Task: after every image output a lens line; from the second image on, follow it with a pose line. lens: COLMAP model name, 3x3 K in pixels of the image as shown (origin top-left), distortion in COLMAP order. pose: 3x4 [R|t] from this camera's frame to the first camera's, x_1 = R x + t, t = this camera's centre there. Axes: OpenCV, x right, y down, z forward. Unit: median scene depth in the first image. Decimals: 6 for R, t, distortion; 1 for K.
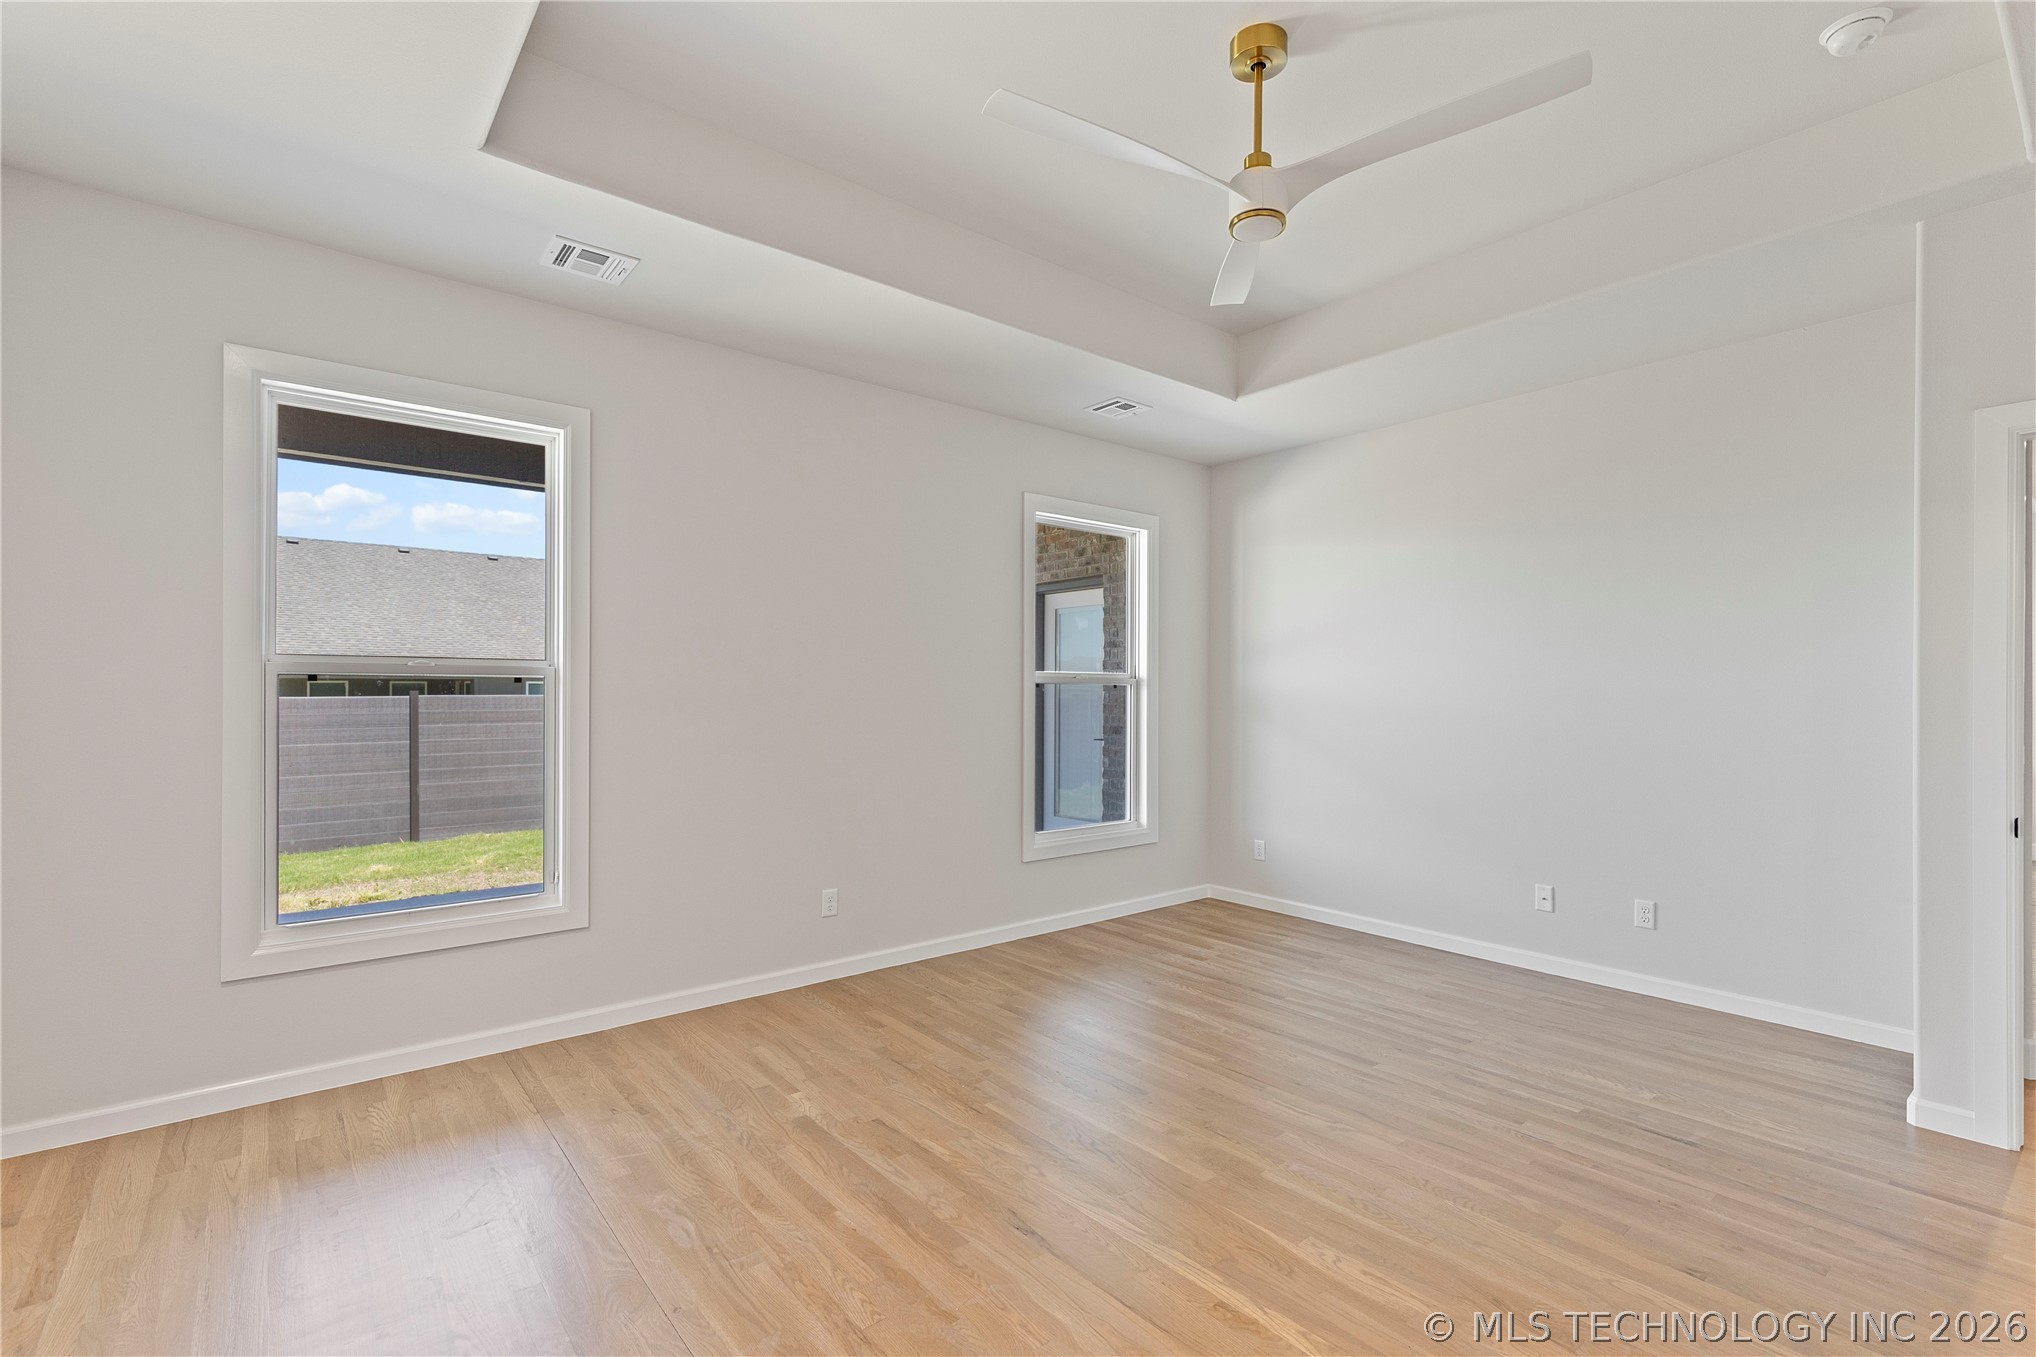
lens RADIAL K [[956.1, 0, 1019.3], [0, 956.1, 693.3], [0, 0, 1]] dist [0.016194, -0.000612]
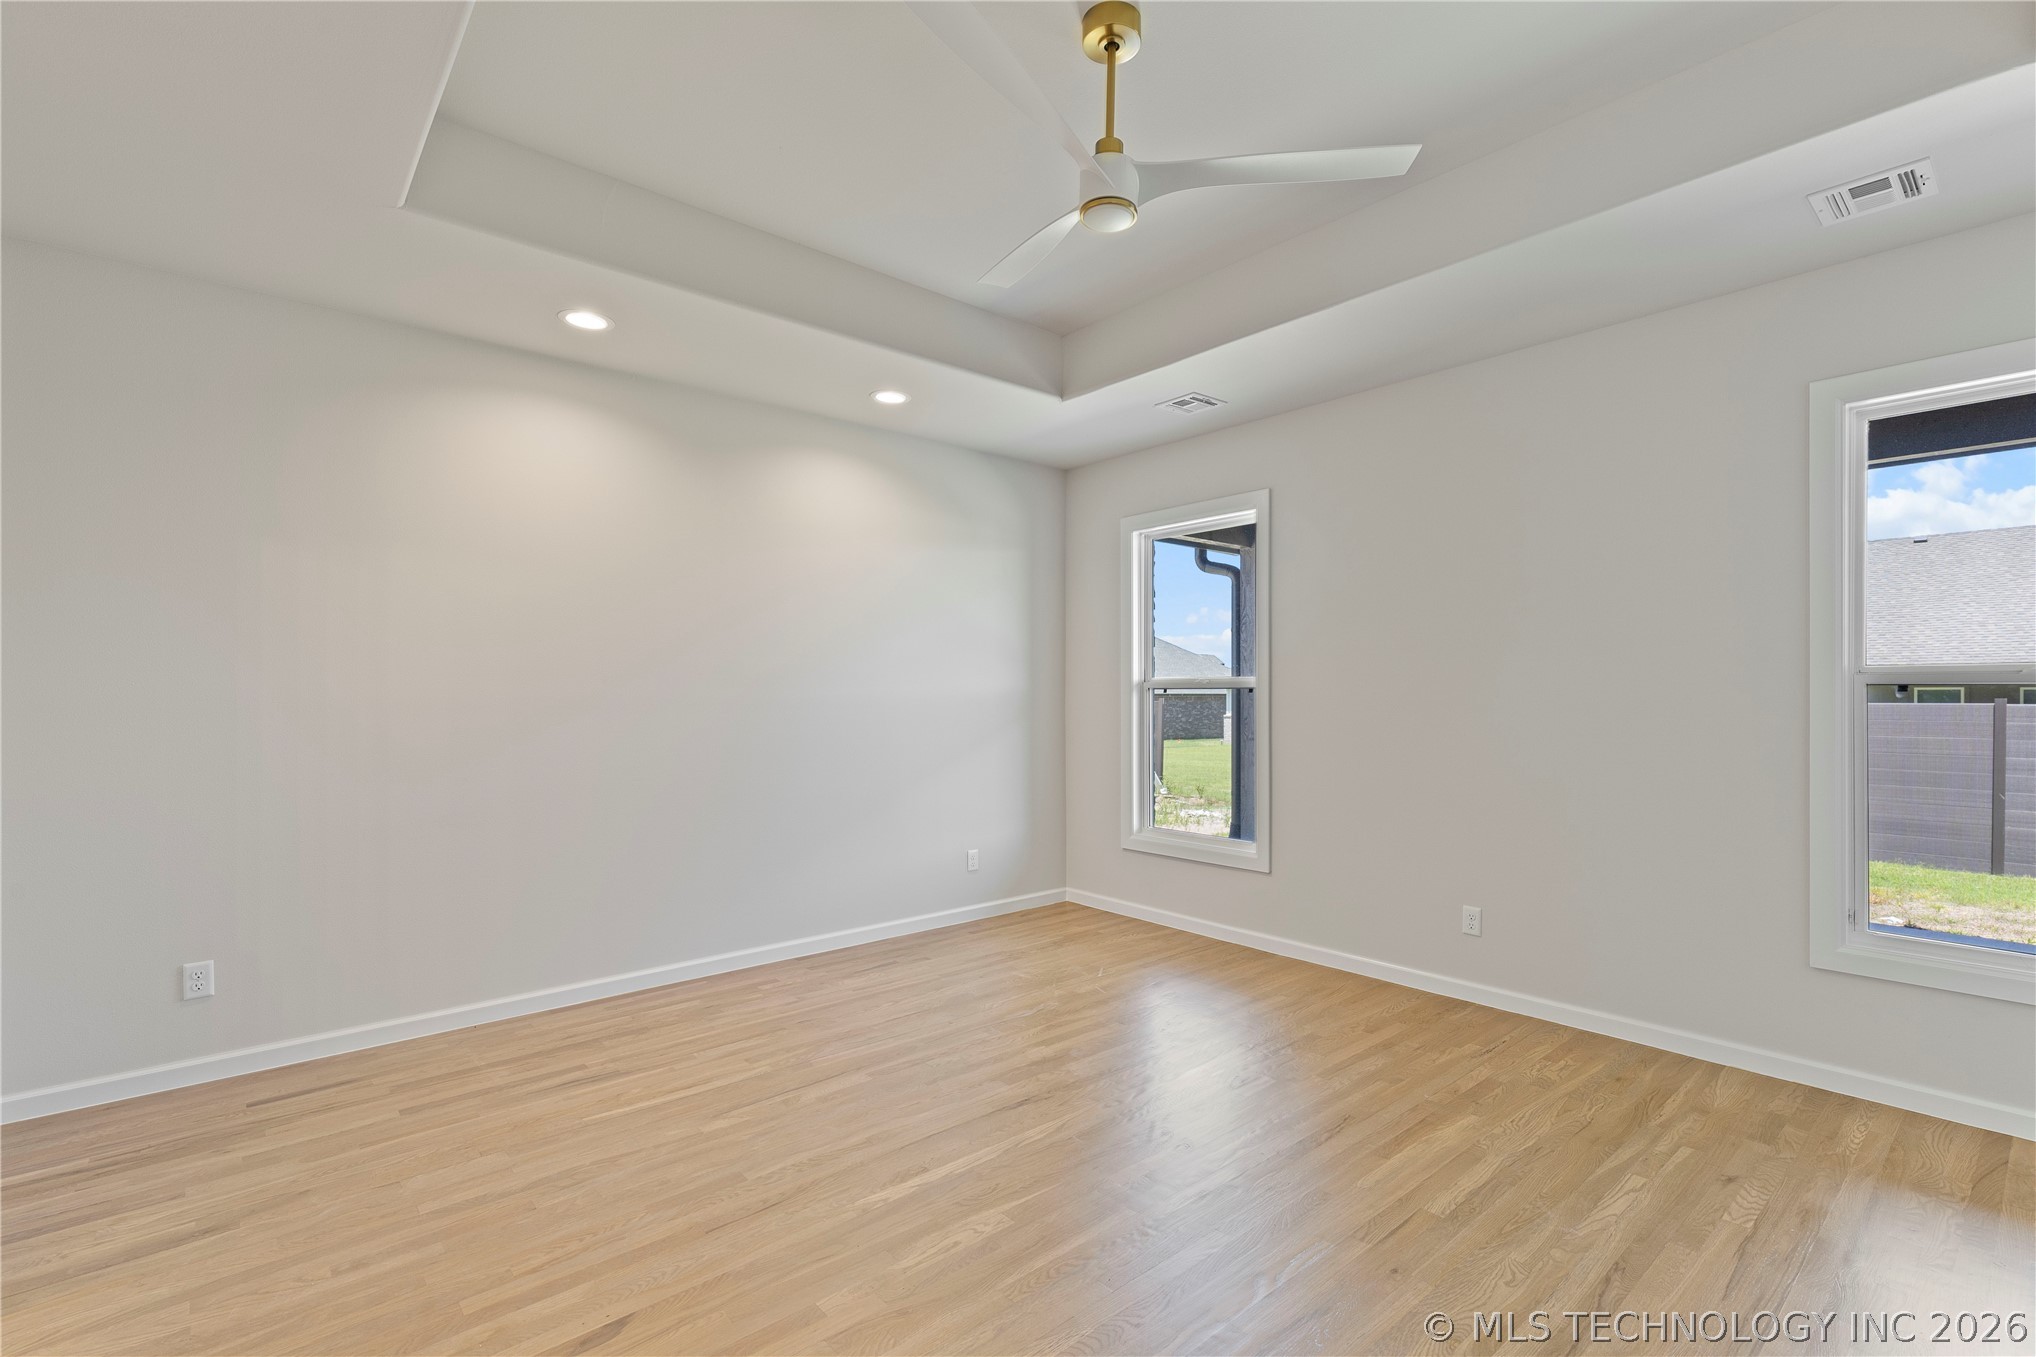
lens RADIAL K [[920.7, 0, 1038.9], [0, 920.7, 685.2], [0, 0, 1]] dist [0.009239, -0.000692]
pose [[0.026575, -0.011880, -0.999576, 0.717750], [-0.003565, 0.999922, -0.011979, -0.004118], [0.999640, 0.003882, 0.026530, 0.544894]]
